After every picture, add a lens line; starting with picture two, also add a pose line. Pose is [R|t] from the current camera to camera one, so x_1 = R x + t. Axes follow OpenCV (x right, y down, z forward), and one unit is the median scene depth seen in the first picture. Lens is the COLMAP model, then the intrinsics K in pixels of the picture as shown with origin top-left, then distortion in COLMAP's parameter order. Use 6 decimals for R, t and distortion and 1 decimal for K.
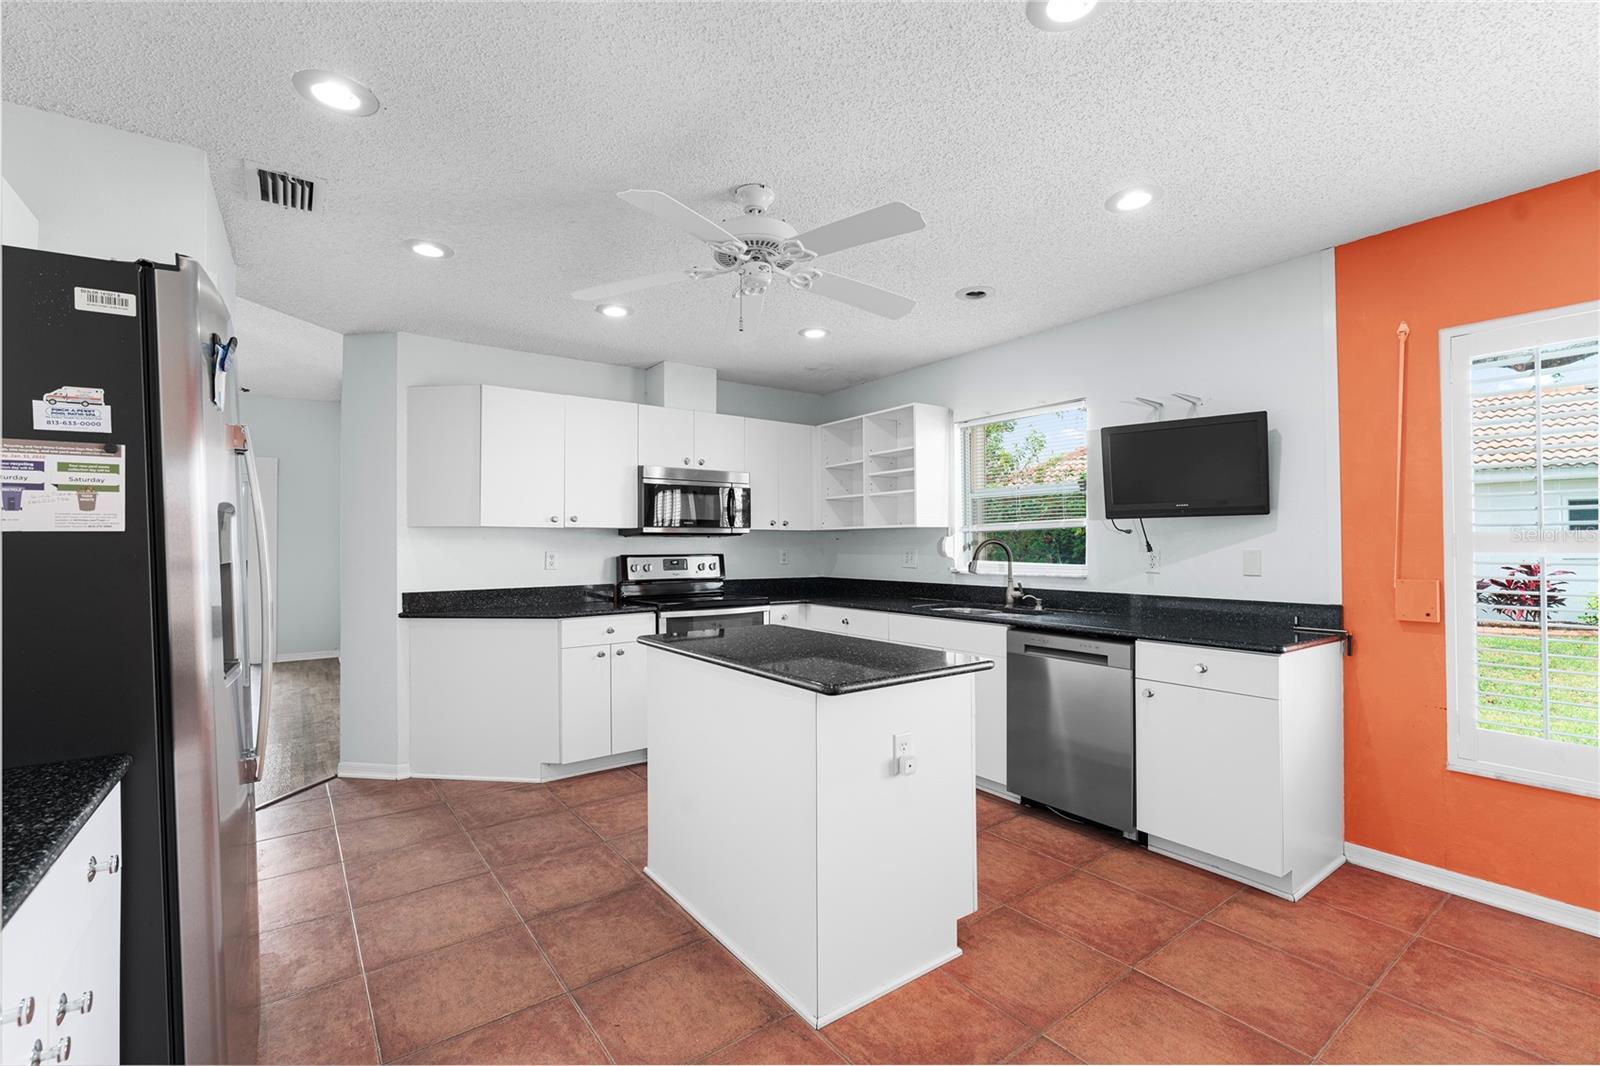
lens RADIAL K [[695.8, 0, 810.4], [0, 695.8, 535.8], [0, 0, 1]] dist [0.003069, -0.001179]
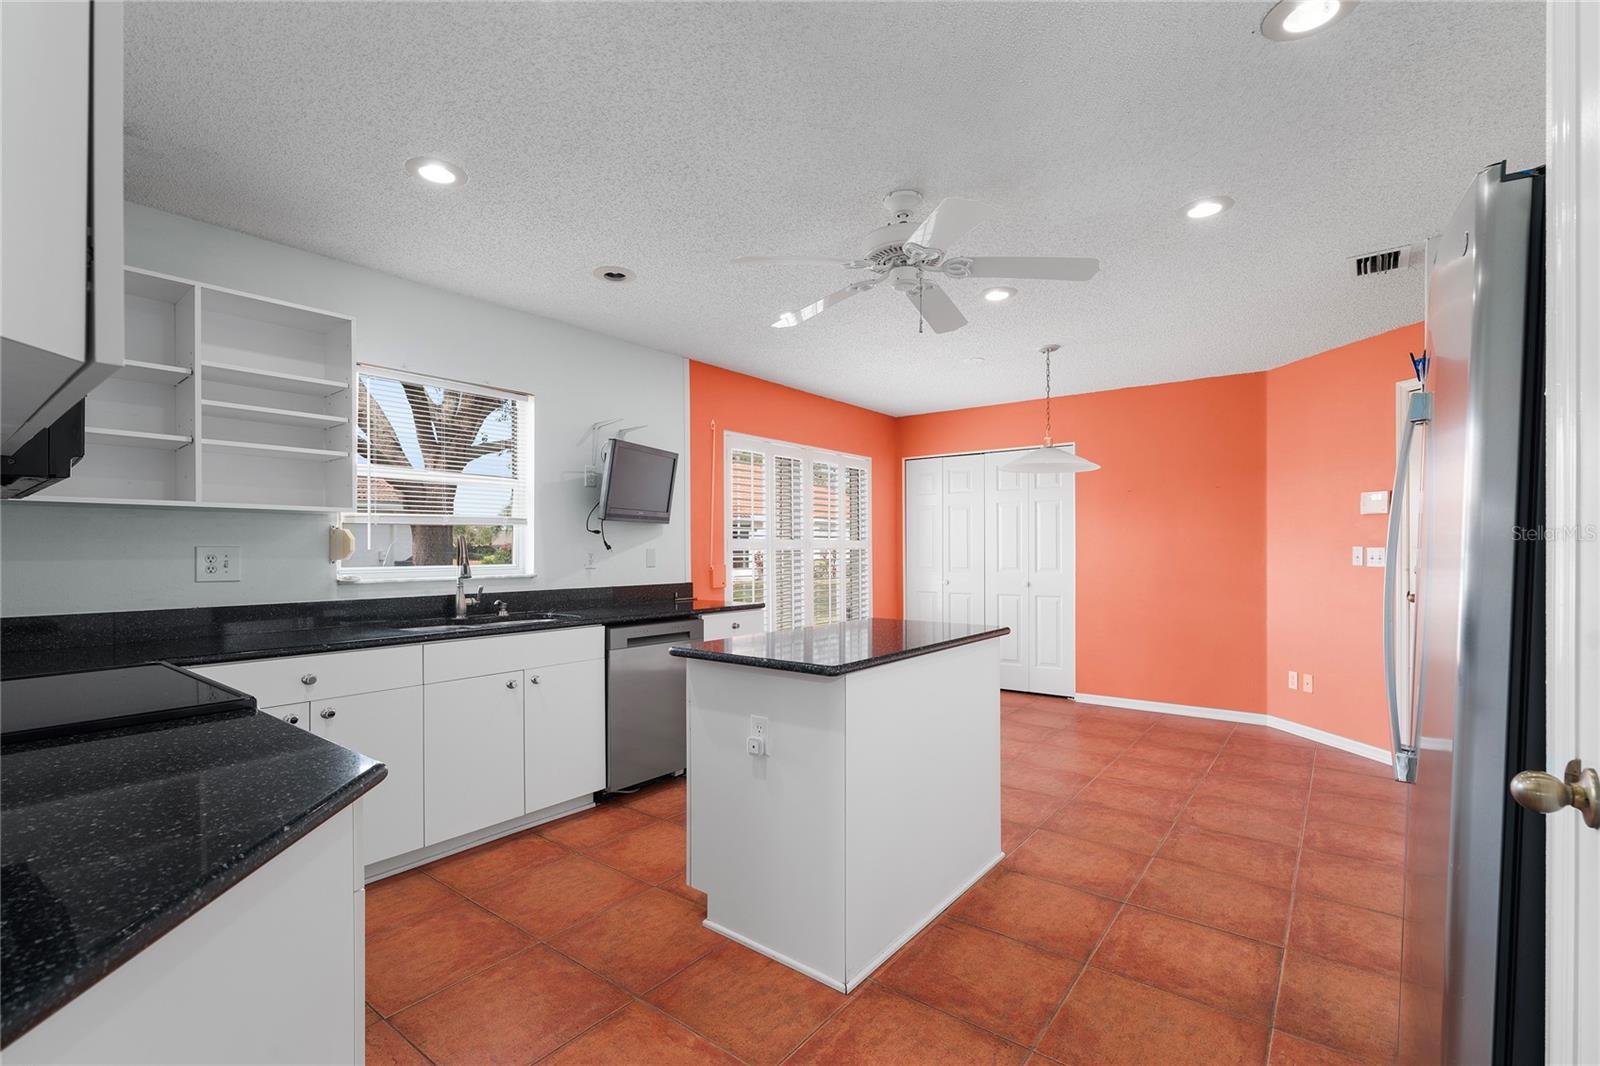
lens RADIAL K [[695.8, 0, 797.8], [0, 695.8, 549.2], [0, 0, 1]] dist [0.003069, -0.001179]
pose [[-0.250253, 0.006118, 0.968161, -0.782487], [-0.008805, 0.999924, -0.008595, 0.031136], [-0.968141, -0.010676, -0.250180, 1.053159]]
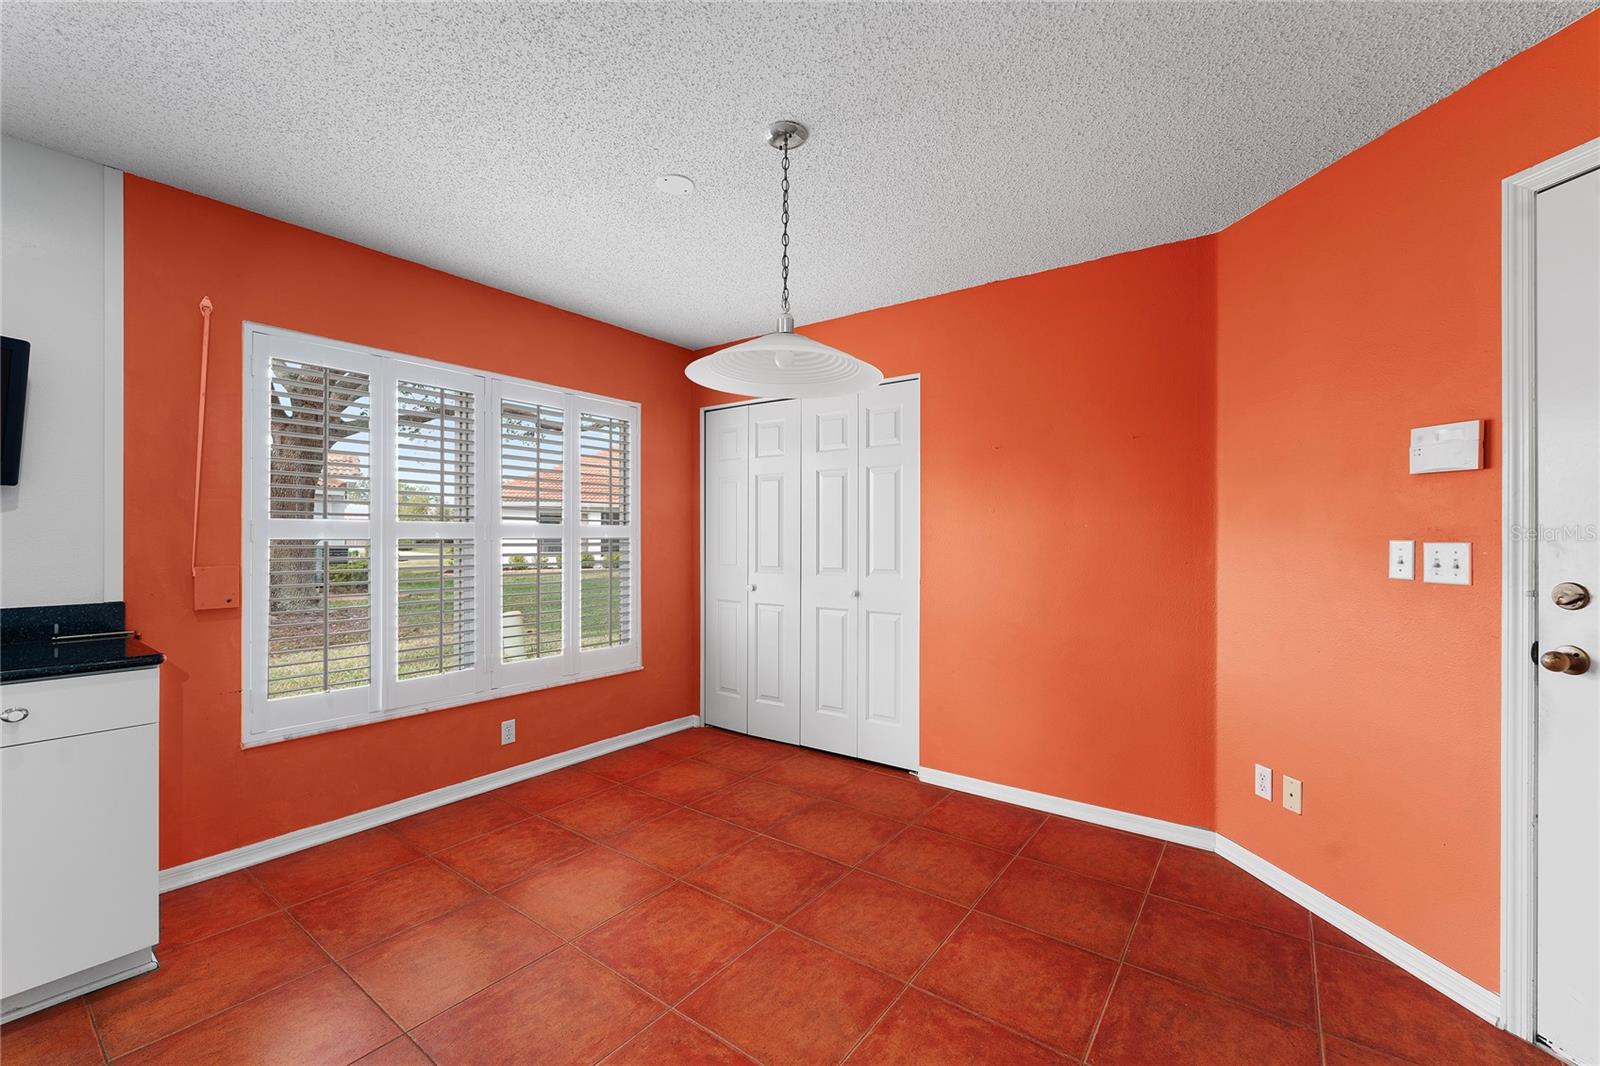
lens RADIAL K [[653.3, 0, 789.9], [0, 653.3, 534.3], [0, 0, 1]] dist [-0.002777, 0.000772]
pose [[-0.272074, 0.008609, 0.962238, -0.191373], [-0.014251, 0.999814, -0.012975, 0.015621], [-0.962171, -0.017242, -0.271901, 0.400019]]
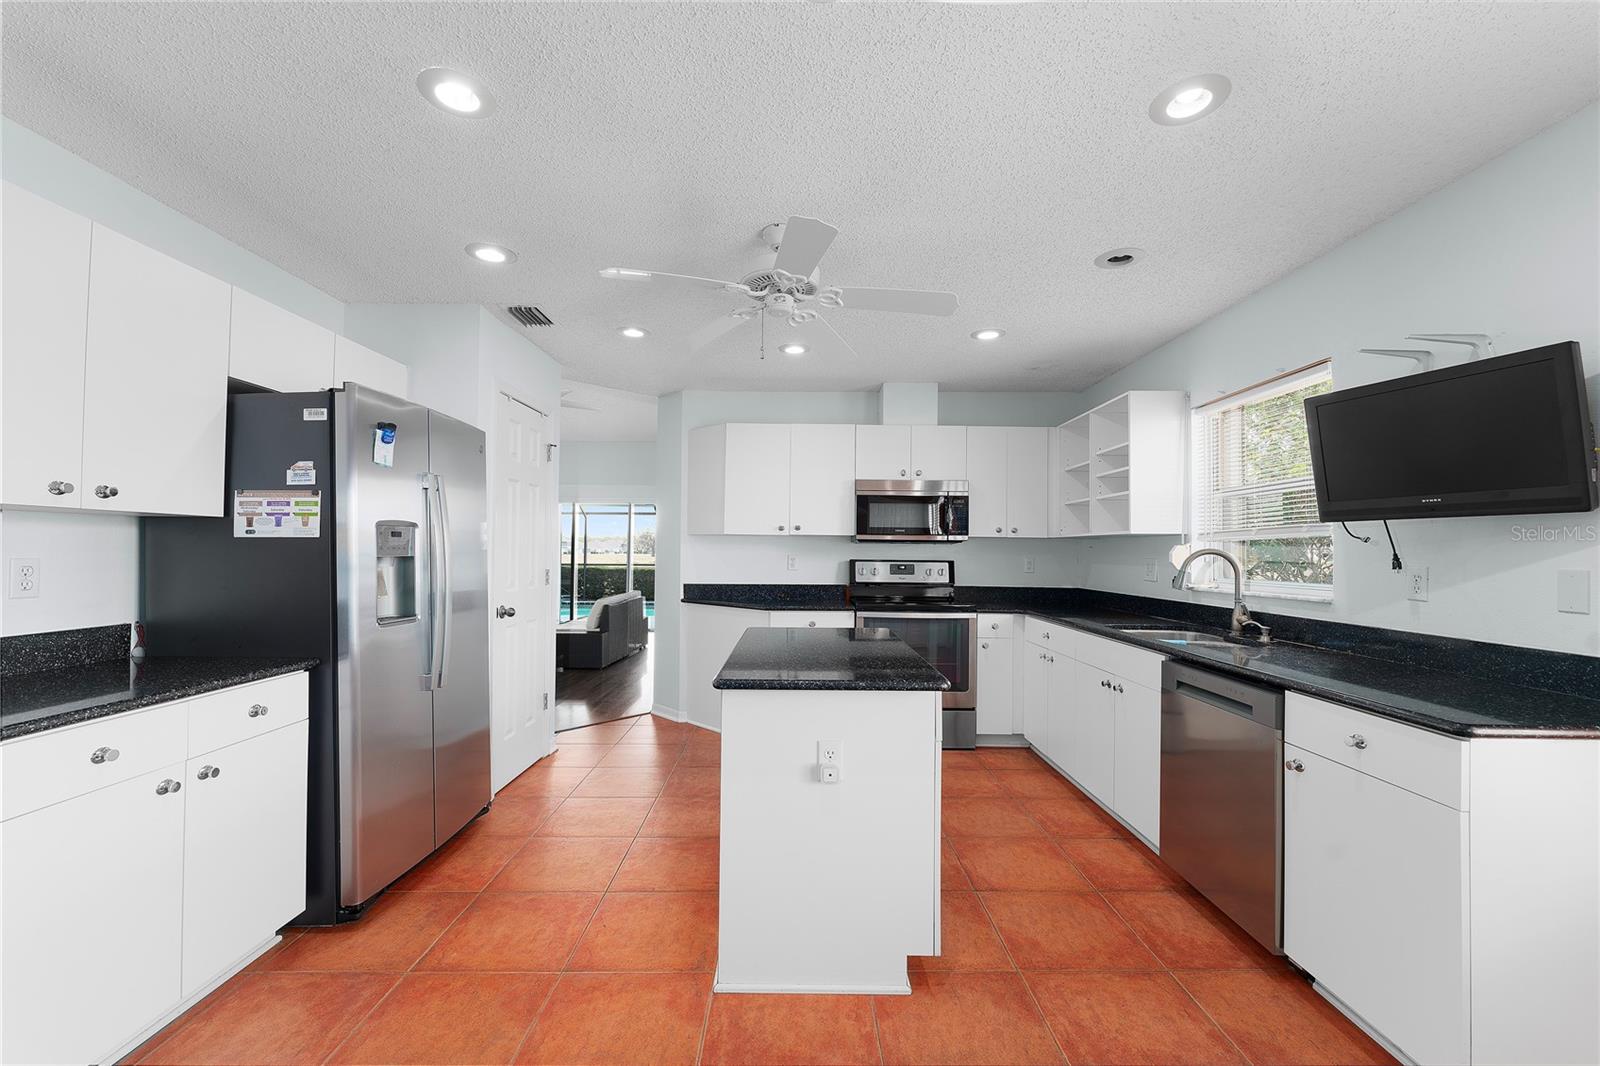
lens RADIAL K [[653.3, 0, 807.9], [0, 653.3, 536.6], [0, 0, 1]] dist [-0.002777, 0.000772]
pose [[0.808236, -0.000510, -0.588858, 0.423115], [-0.005368, 0.999952, -0.008233, -0.000460], [0.588834, 0.009815, 0.808195, 0.144383]]
